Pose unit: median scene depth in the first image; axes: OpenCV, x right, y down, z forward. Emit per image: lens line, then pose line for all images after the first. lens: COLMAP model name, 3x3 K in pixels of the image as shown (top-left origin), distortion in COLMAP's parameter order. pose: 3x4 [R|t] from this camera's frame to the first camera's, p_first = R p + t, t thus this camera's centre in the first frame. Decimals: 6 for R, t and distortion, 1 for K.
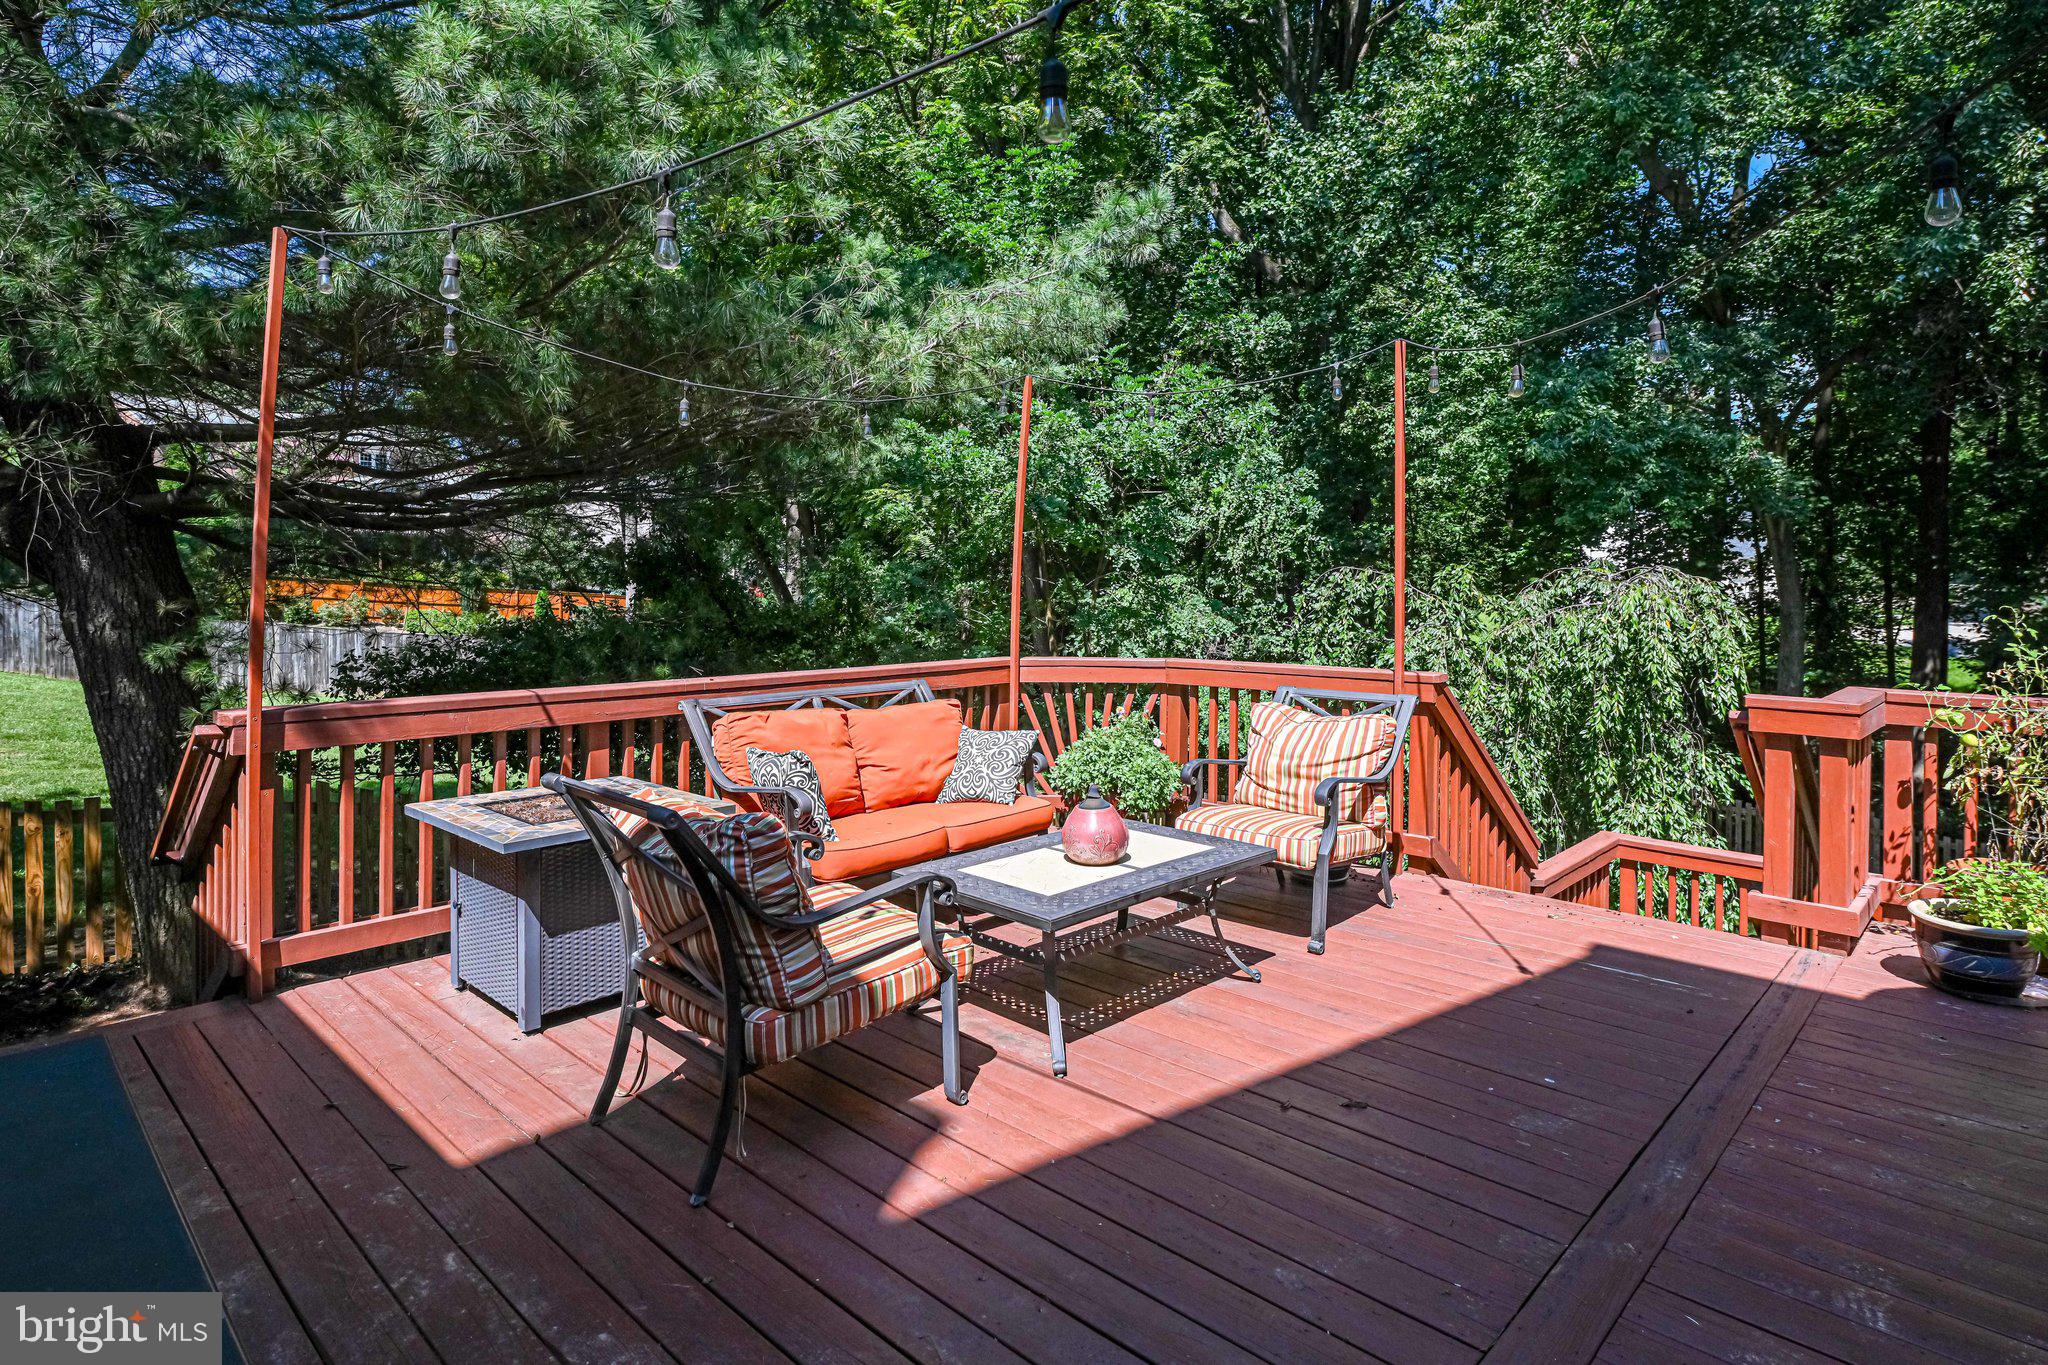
lens RADIAL K [[1098.4, 0, 983.7], [0, 1098.4, 587.4], [0, 0, 1]] dist [-0.004383, -0.001672]
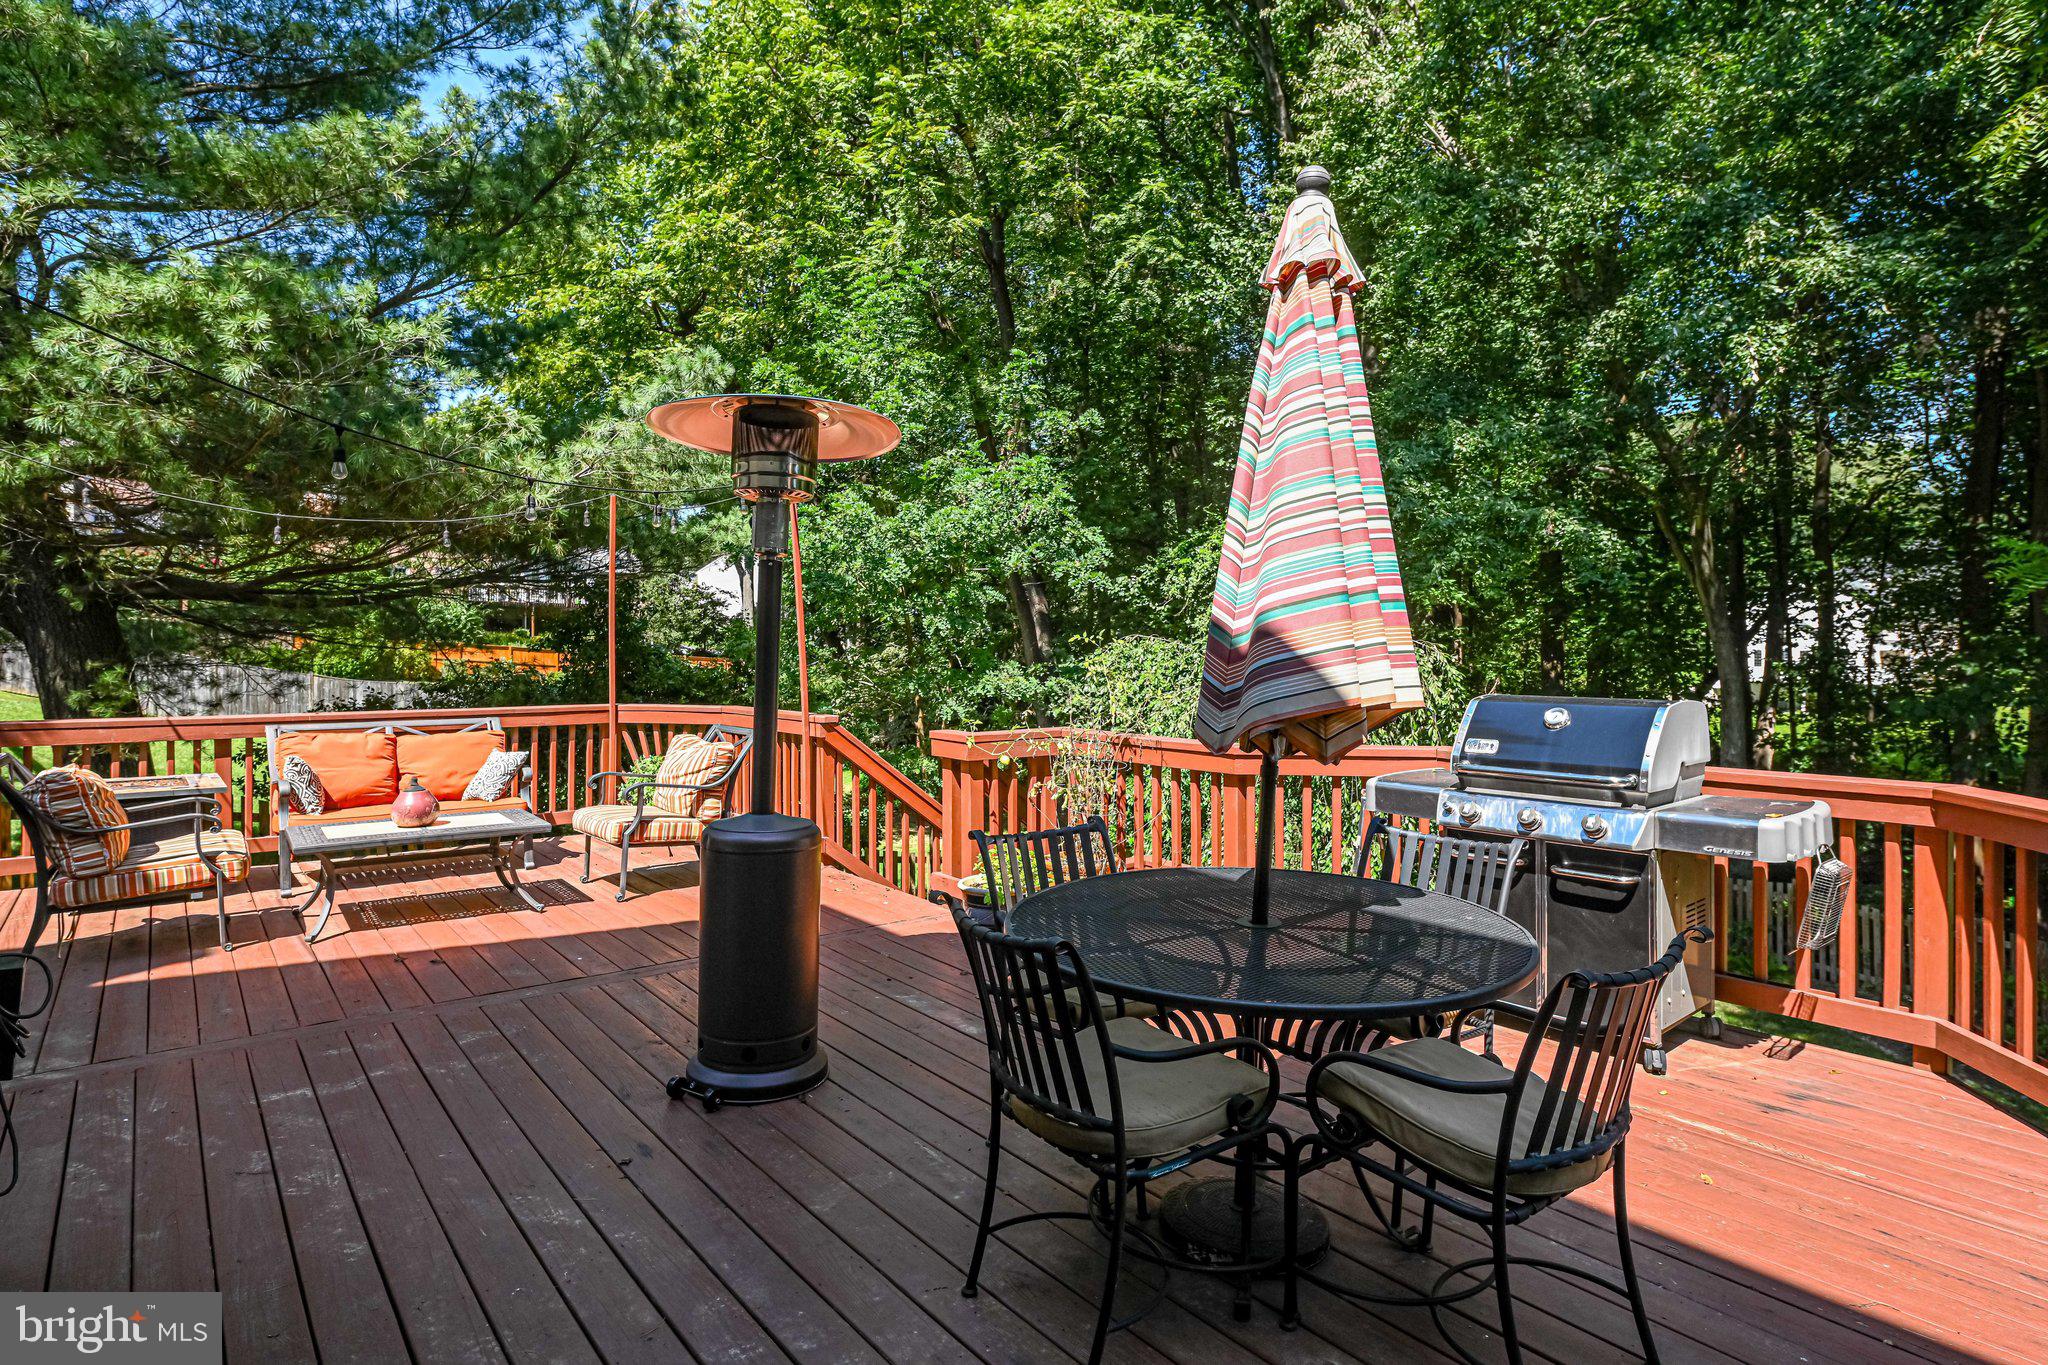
lens RADIAL K [[1098.4, 0, 1008.5], [0, 1098.4, 641.0], [0, 0, 1]] dist [-0.004383, -0.001672]
pose [[0.989660, 0.000007, -0.143430, 0.303592], [-0.001551, 0.999942, -0.010655, 0.000267], [0.143422, 0.010767, 0.989603, -0.111919]]
